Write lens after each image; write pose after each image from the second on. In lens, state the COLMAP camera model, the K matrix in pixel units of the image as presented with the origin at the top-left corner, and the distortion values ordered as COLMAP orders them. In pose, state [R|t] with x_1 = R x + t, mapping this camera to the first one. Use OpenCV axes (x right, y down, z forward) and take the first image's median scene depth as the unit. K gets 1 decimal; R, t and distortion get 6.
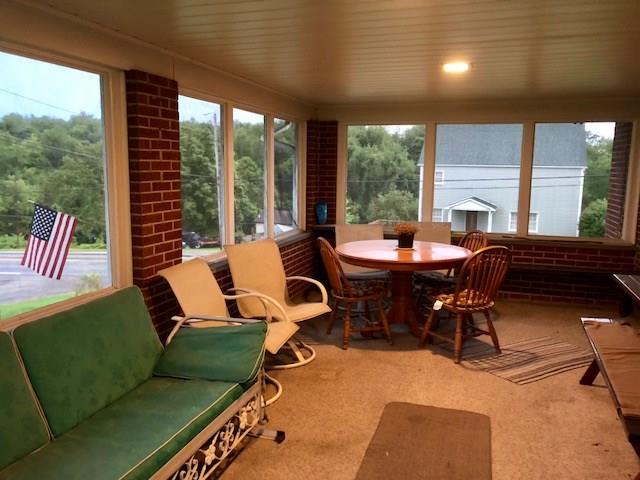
lens RADIAL K [[522.4, 0, 320.0], [0, 522.4, 240.0], [0, 0, 1]] dist [-0.003749, -0.001617]
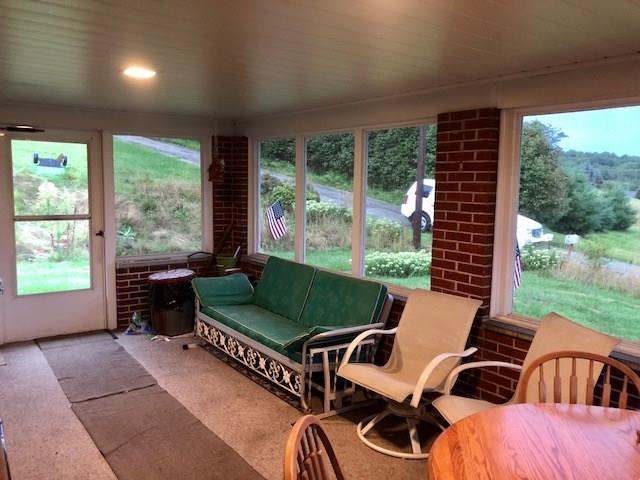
lens RADIAL K [[522.4, 0, 320.0], [0, 522.4, 240.0], [0, 0, 1]] dist [-0.003749, -0.001617]
pose [[-0.578687, 0.064996, -0.812955, 0.708934], [-0.138823, 0.974421, 0.176724, -0.206658], [0.803647, 0.215125, -0.554862, 1.389454]]
